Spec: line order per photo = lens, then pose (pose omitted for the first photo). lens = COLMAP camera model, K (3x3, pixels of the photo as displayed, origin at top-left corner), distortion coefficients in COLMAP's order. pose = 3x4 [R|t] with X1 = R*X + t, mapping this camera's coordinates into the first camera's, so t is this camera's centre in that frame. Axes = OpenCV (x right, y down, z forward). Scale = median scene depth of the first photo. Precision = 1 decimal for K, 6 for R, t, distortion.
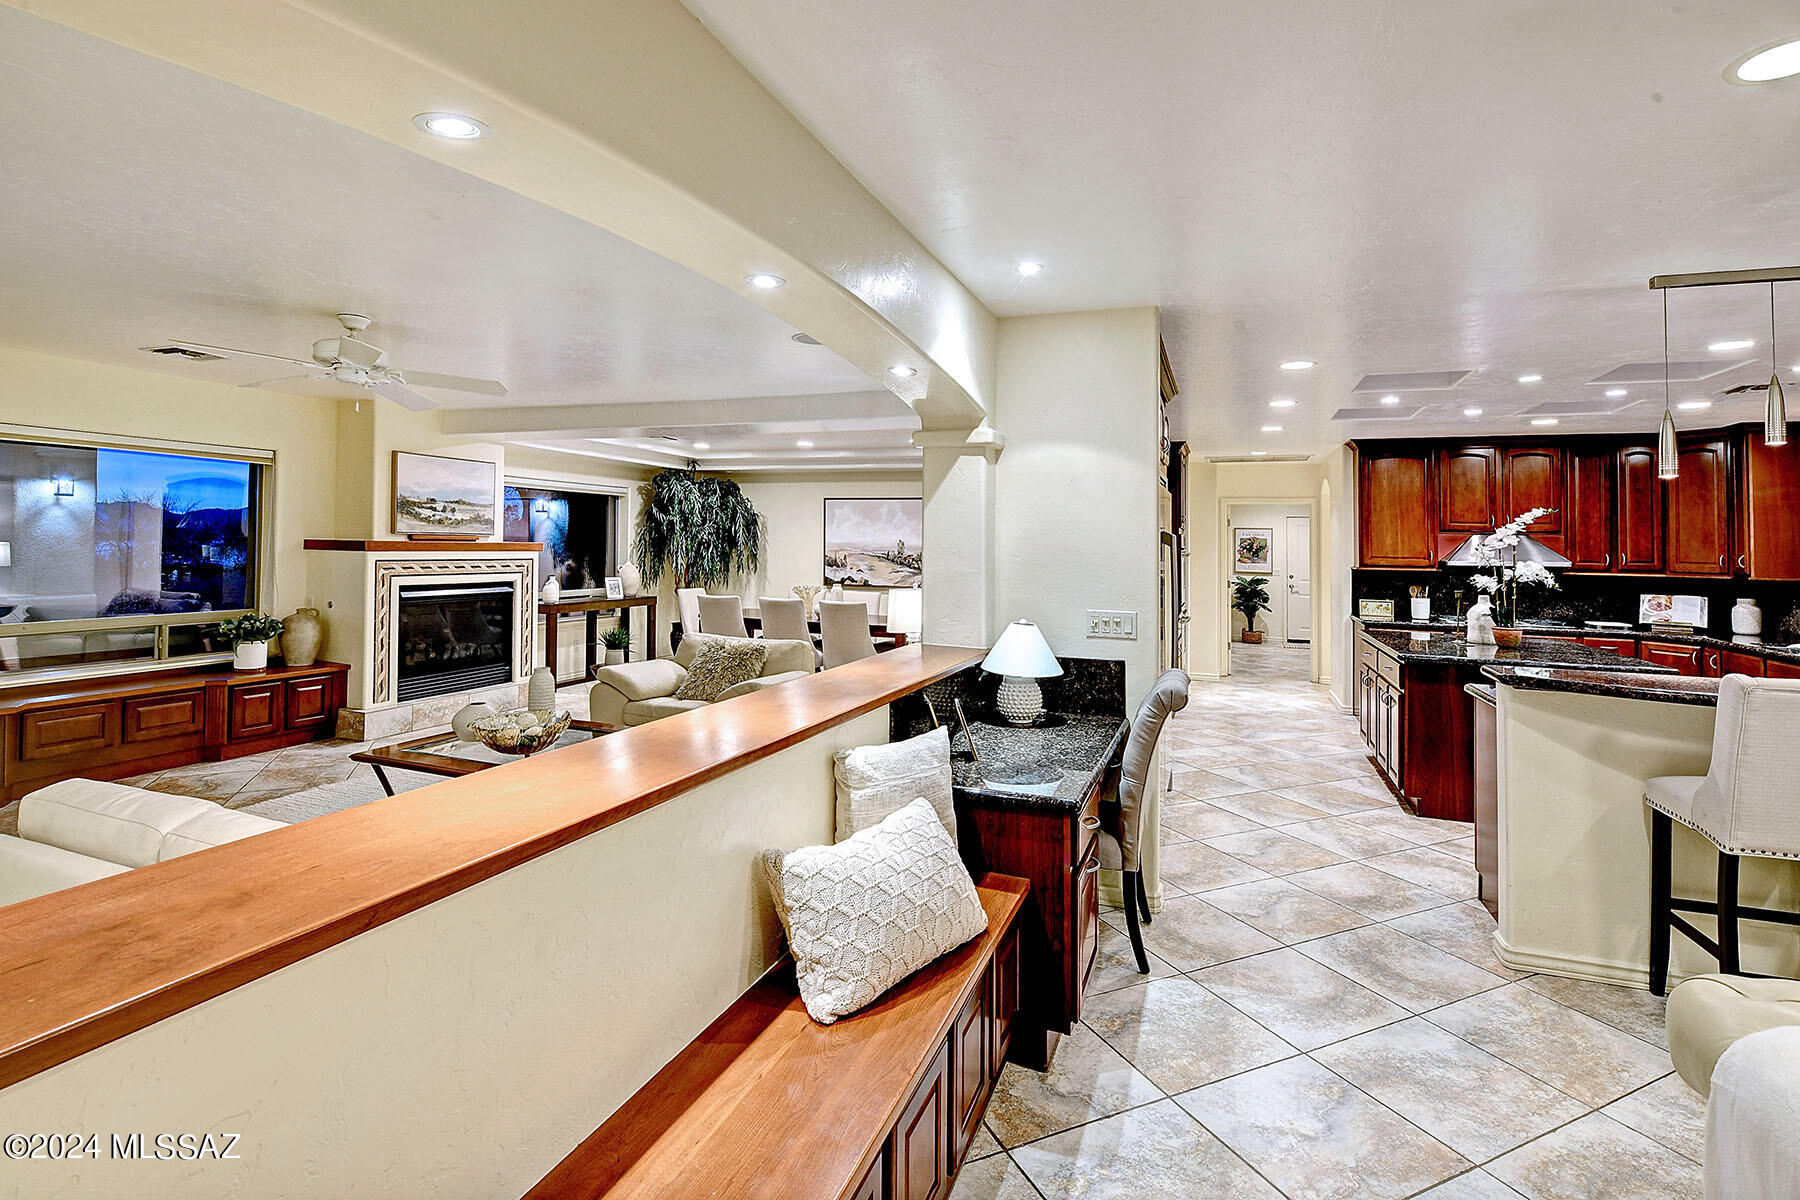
lens RADIAL K [[849.7, 0, 900.0], [0, 849.7, 600.0], [0, 0, 1]] dist [-0.000781, -0.000008]
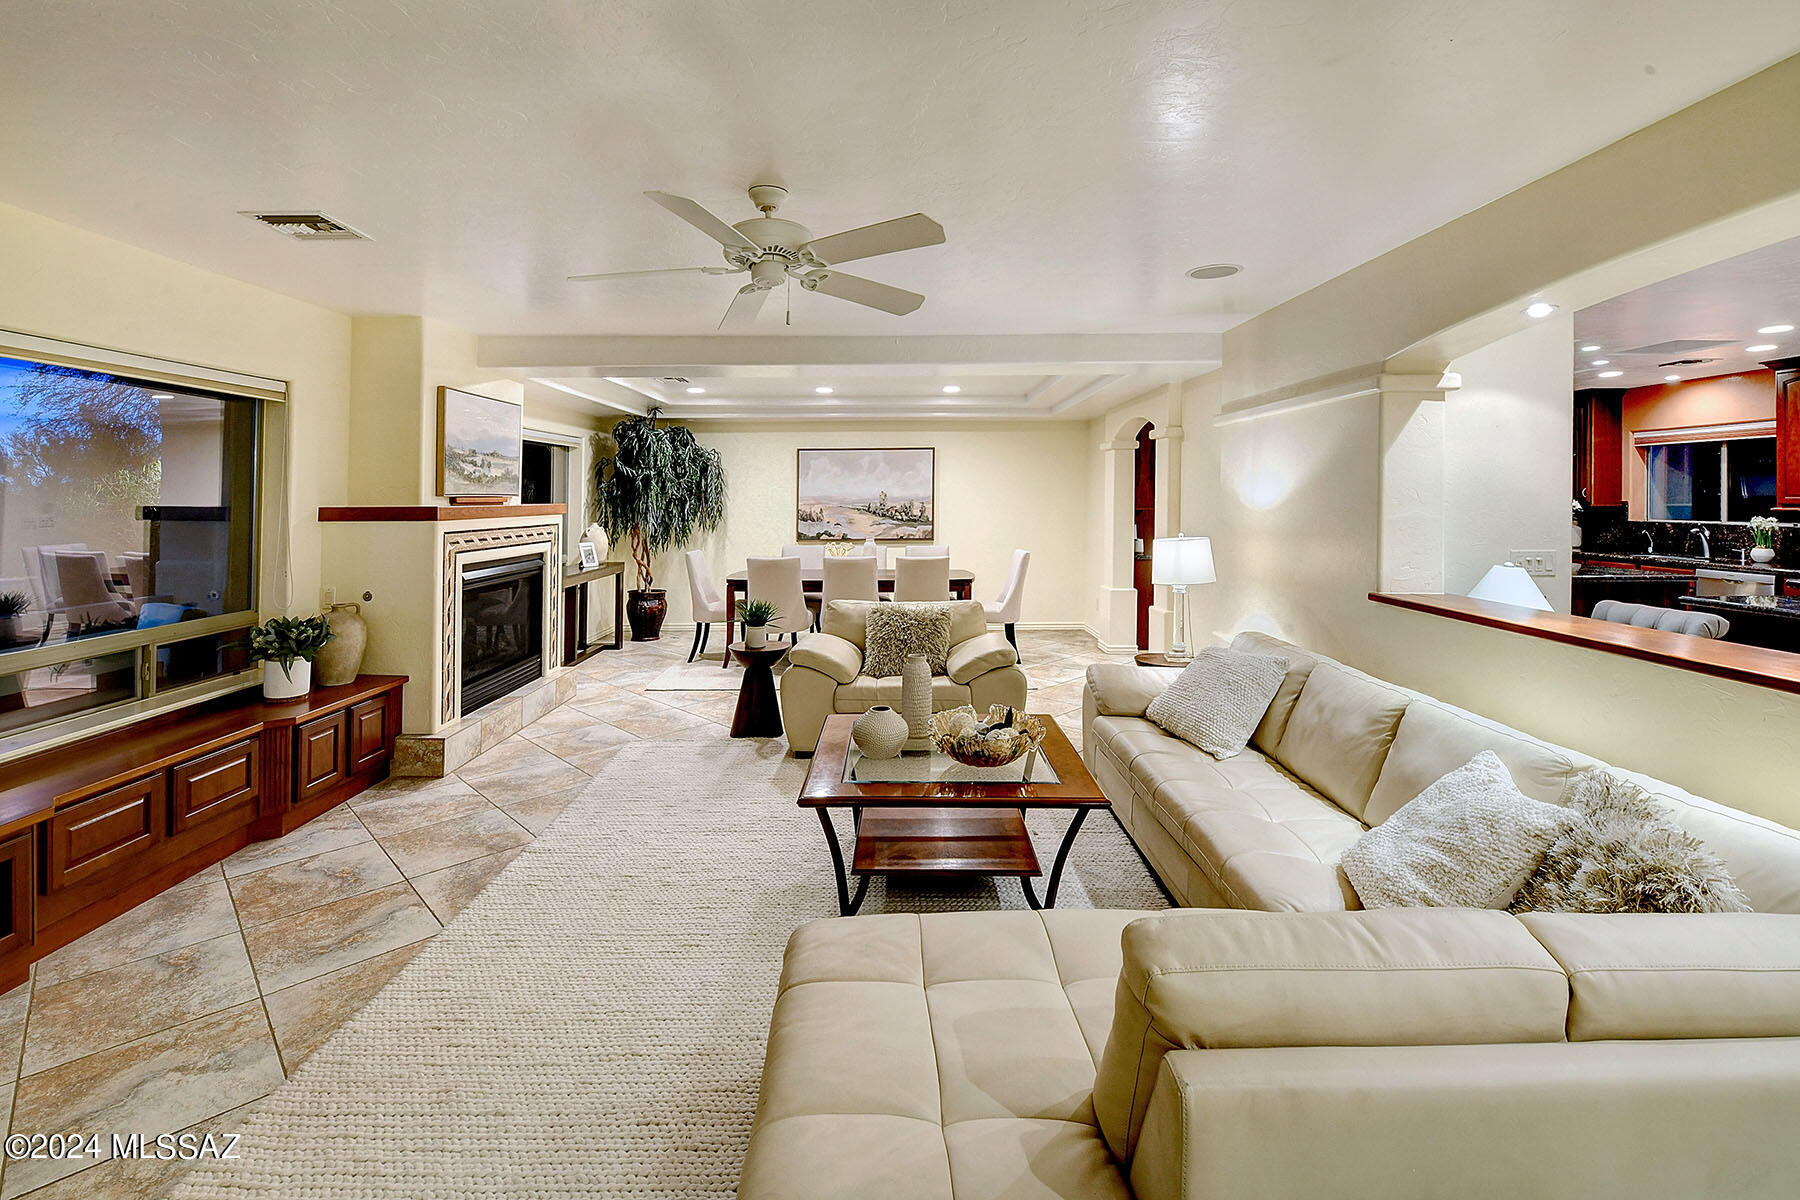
lens RADIAL K [[808.1, 0, 896.2], [0, 808.1, 550.6], [0, 0, 1]] dist [-0.000536, -0.000123]
pose [[0.936076, -0.047928, 0.348517, -0.449032], [0.046604, 0.998839, 0.012186, -0.019142], [-0.348697, 0.004835, 0.937223, 0.179581]]
